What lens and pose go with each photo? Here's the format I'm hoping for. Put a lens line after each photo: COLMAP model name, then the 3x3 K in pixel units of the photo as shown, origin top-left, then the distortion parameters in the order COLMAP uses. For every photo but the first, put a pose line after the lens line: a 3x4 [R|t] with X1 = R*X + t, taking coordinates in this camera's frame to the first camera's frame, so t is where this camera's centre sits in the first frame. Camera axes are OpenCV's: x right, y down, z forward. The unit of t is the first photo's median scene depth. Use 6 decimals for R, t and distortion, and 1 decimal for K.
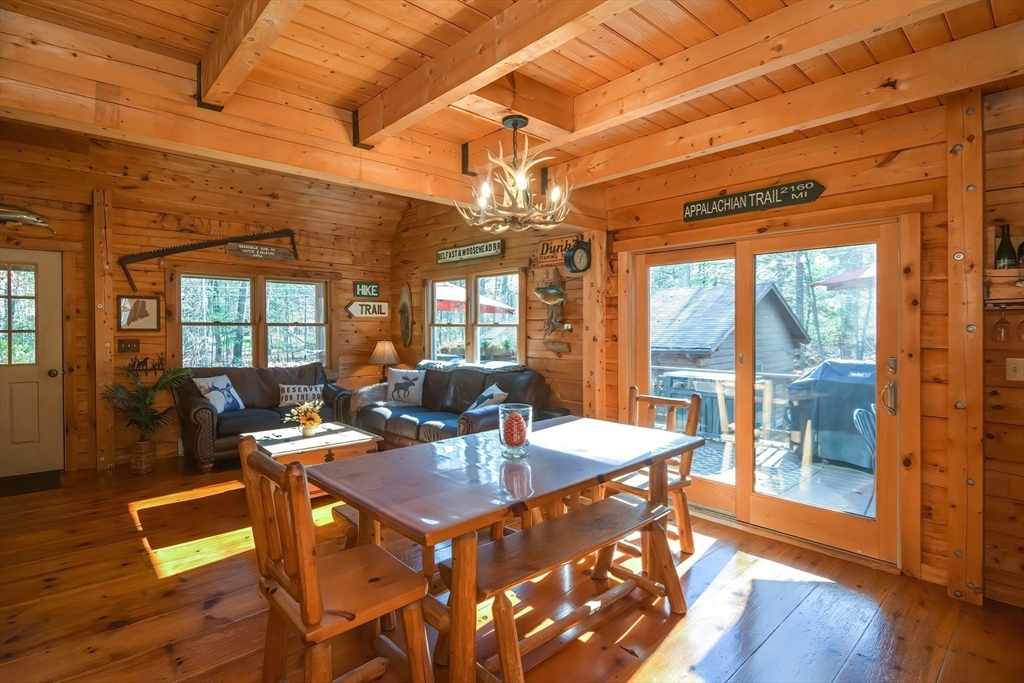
lens RADIAL K [[515.6, 0, 510.8], [0, 515.6, 338.7], [0, 0, 1]] dist [-0.004169, -0.007929]
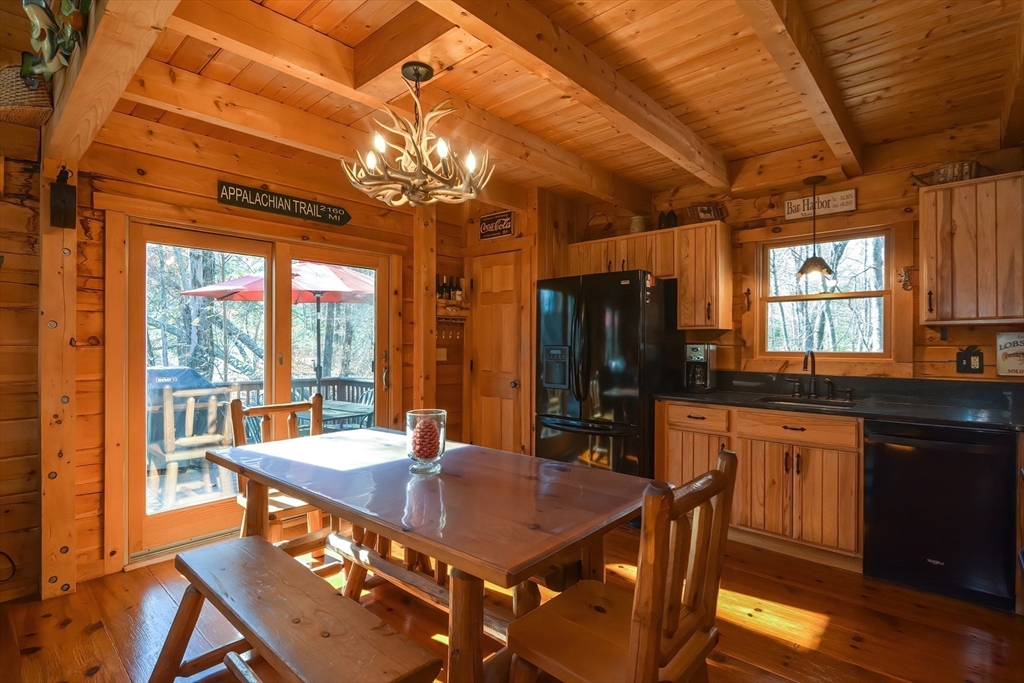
lens RADIAL K [[497.1, 0, 500.9], [0, 497.1, 333.3], [0, 0, 1]] dist [-0.007365, -0.000591]
pose [[-0.073217, 0.016003, 0.997188, -0.368831], [0.014978, 0.999776, -0.014944, 0.006518], [-0.997204, 0.013842, -0.073440, 0.432085]]
